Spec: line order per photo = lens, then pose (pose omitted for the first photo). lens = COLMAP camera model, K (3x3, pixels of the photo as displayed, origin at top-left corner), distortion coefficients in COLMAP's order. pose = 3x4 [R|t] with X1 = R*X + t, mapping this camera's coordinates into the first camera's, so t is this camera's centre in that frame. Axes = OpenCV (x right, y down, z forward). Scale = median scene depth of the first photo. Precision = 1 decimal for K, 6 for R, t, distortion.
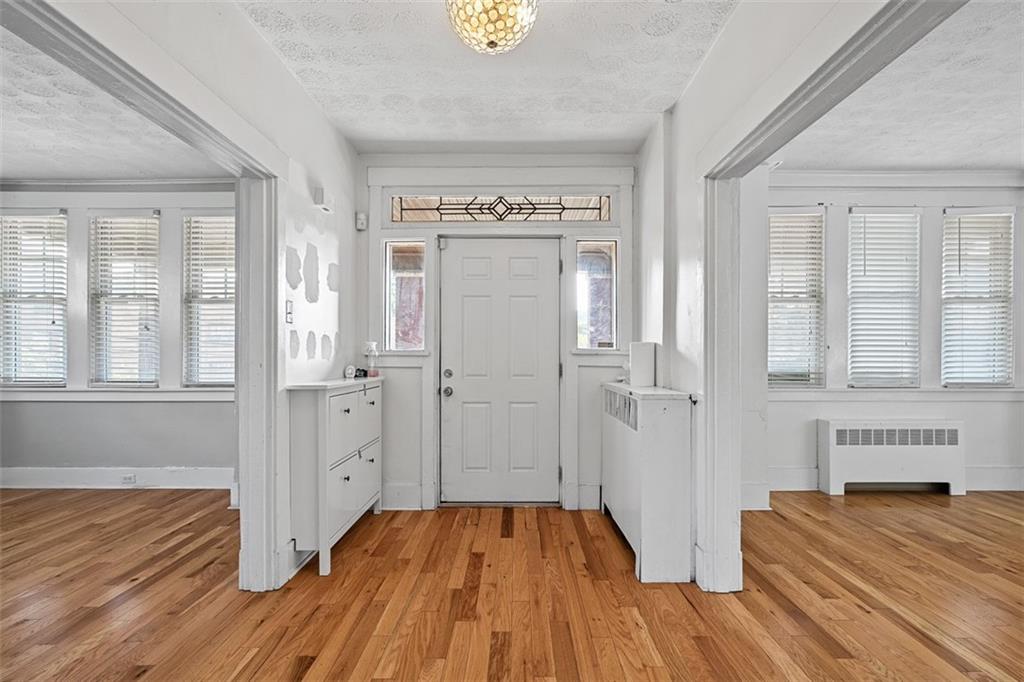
lens RADIAL K [[464.5, 0, 512.3], [0, 464.5, 354.3], [0, 0, 1]] dist [-0.004501, 0.000153]
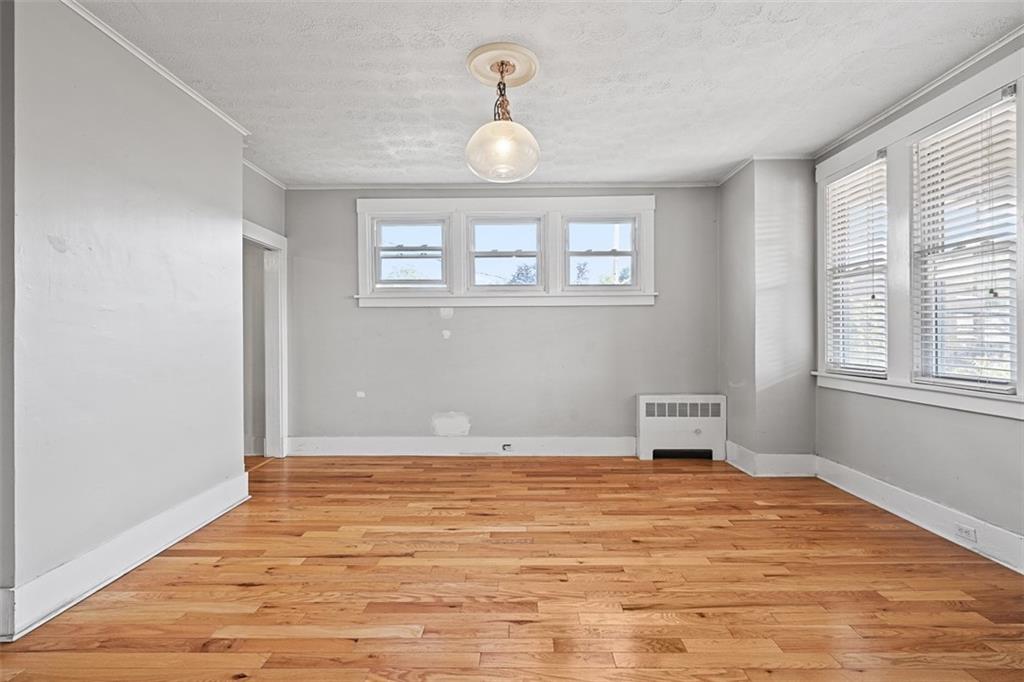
lens RADIAL K [[464.5, 0, 519.6], [0, 464.5, 333.8], [0, 0, 1]] dist [-0.004501, 0.000153]
pose [[-0.001728, -0.003307, -0.999993, -0.198298], [-0.000340, 0.999994, -0.003307, -0.002015], [0.999998, 0.000334, -0.001729, 0.403419]]
